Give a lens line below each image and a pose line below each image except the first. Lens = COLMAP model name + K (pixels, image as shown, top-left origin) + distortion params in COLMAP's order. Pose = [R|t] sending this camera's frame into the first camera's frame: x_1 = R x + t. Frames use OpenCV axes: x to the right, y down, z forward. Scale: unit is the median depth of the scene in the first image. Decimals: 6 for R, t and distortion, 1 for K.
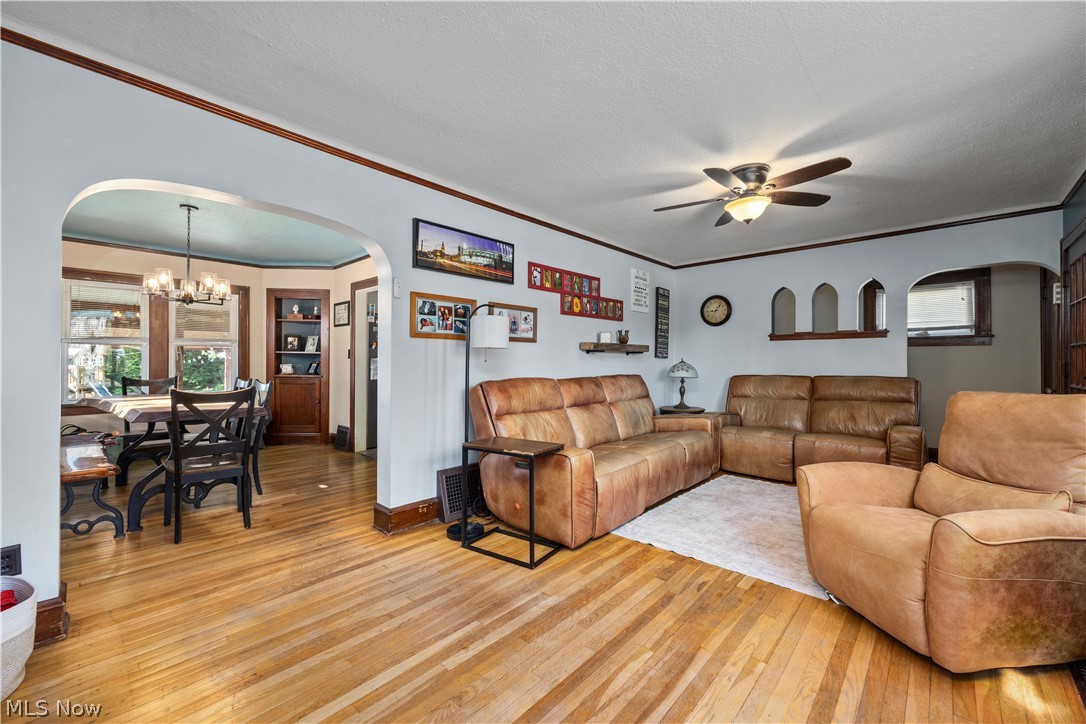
lens RADIAL K [[428.6, 0, 540.4], [0, 428.6, 361.6], [0, 0, 1]] dist [-0.000319, -0.000088]
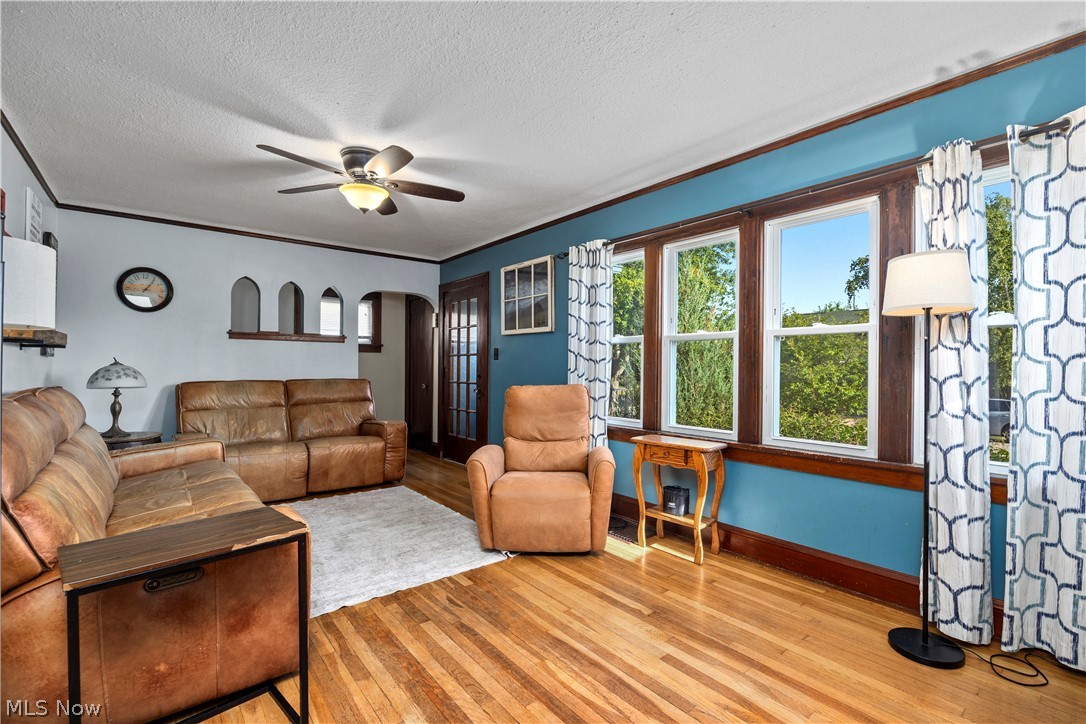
lens RADIAL K [[475.8, 0, 539.3], [0, 475.8, 368.1], [0, 0, 1]] dist [-0.014124, 0.000049]
pose [[0.150660, -0.000362, 0.988586, -0.550350], [-0.007872, 0.999968, 0.001565, 0.003264], [-0.988554, -0.008018, 0.150652, 0.578367]]
